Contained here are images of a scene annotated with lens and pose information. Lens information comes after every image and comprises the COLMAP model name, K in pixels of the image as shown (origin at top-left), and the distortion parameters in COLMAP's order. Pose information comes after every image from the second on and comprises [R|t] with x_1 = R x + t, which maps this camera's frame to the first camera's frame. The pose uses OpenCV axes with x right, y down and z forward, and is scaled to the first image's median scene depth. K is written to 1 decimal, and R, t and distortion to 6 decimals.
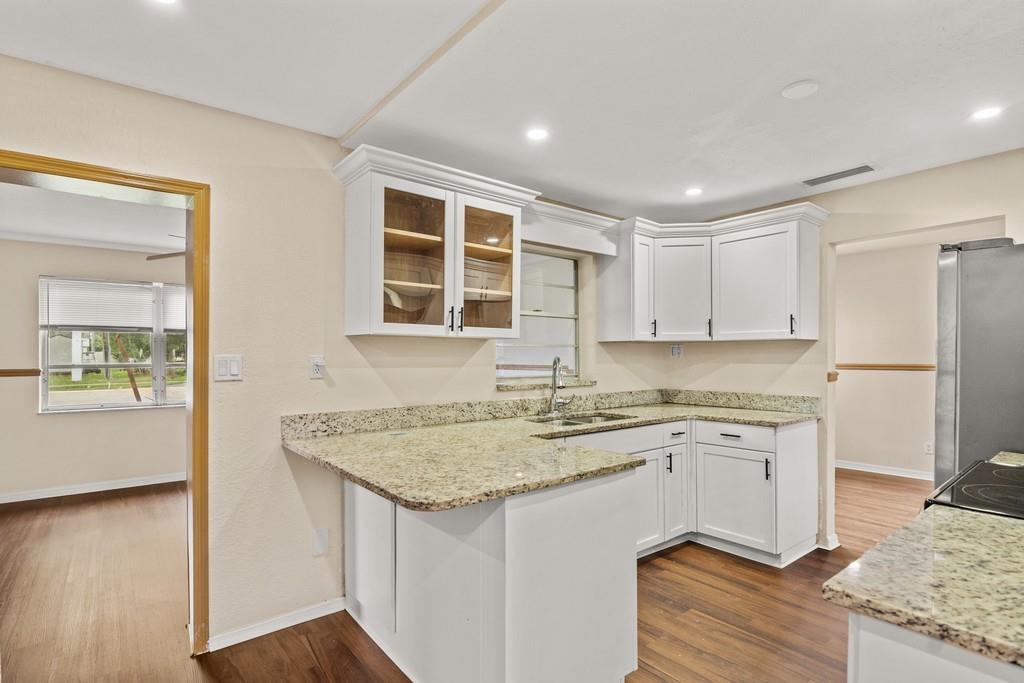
lens RADIAL K [[506.2, 0, 498.3], [0, 506.2, 356.4], [0, 0, 1]] dist [-0.007424, -0.002027]
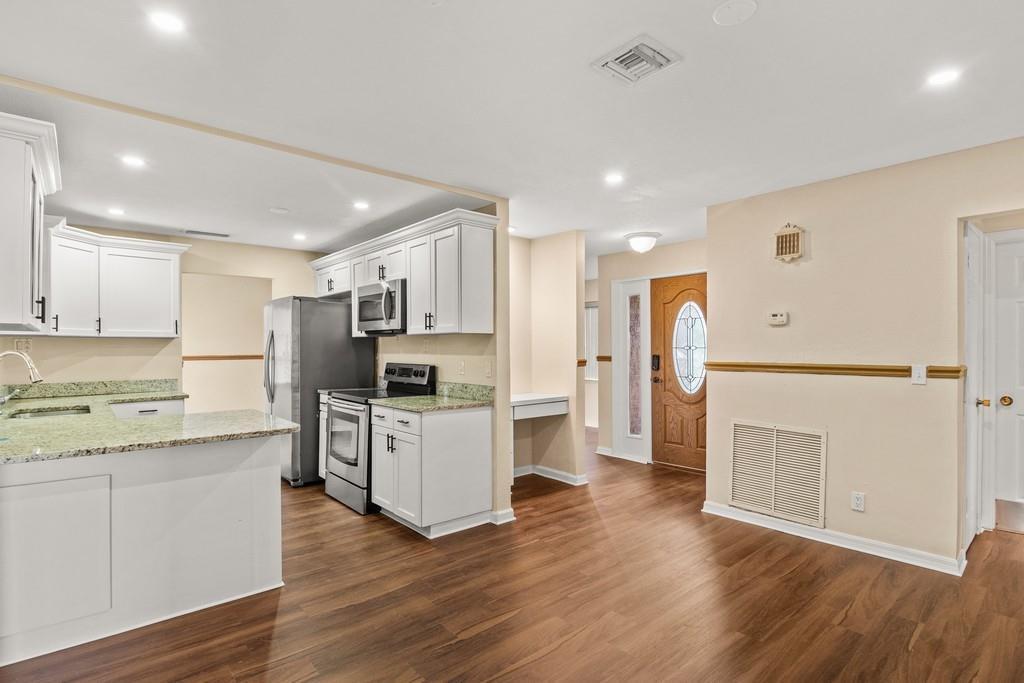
lens RADIAL K [[506.2, 0, 506.6], [0, 506.2, 347.9], [0, 0, 1]] dist [-0.007424, -0.002027]
pose [[-0.038918, 0.002359, 0.999240, -0.819131], [0.006967, 0.999974, -0.002089, 0.003909], [-0.999218, 0.006881, -0.038934, 0.127490]]
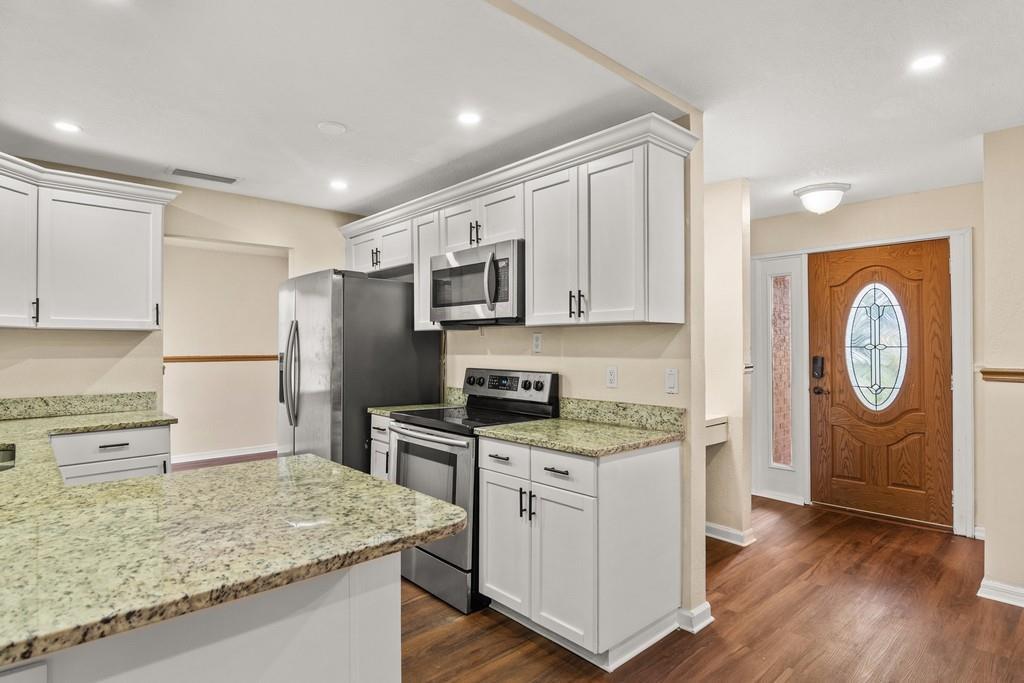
lens RADIAL K [[542.7, 0, 505.9], [0, 542.7, 340.4], [0, 0, 1]] dist [-0.007671, -0.000429]
pose [[-0.067095, 0.014321, 0.997644, -0.435660], [0.005644, 0.999886, -0.013973, 0.001835], [-0.997731, 0.004693, -0.067168, 0.403317]]
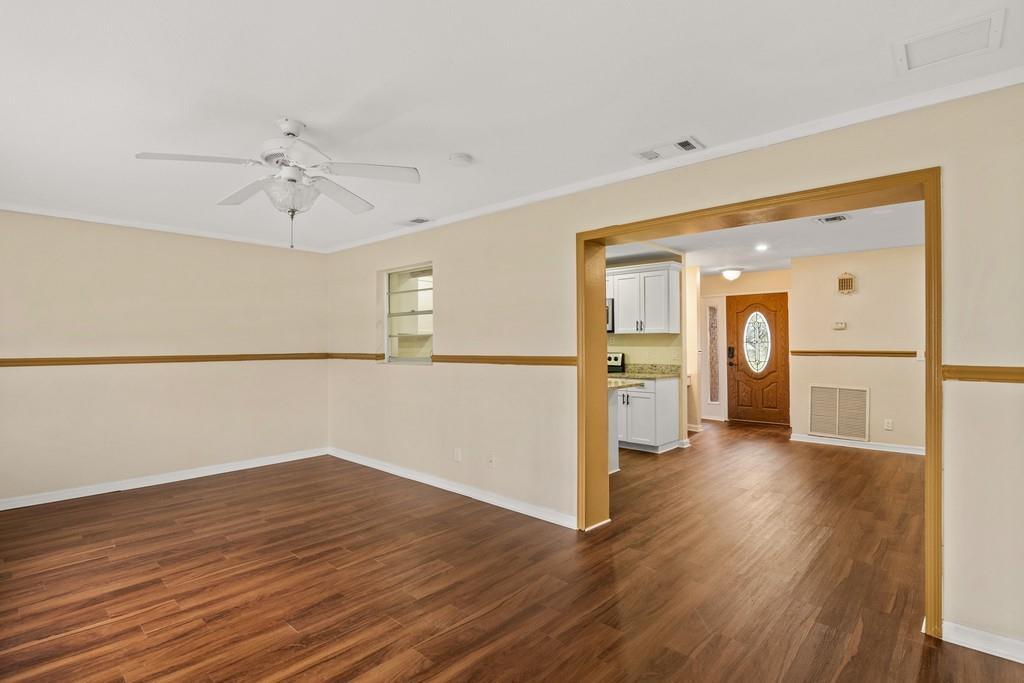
lens RADIAL K [[506.2, 0, 505.4], [0, 506.2, 334.3], [0, 0, 1]] dist [-0.007424, -0.002027]
pose [[-0.152532, 0.020463, 0.988087, -1.435599], [0.007370, 0.999781, -0.019568, 0.004141], [-0.988271, 0.004297, -0.152650, 1.018504]]
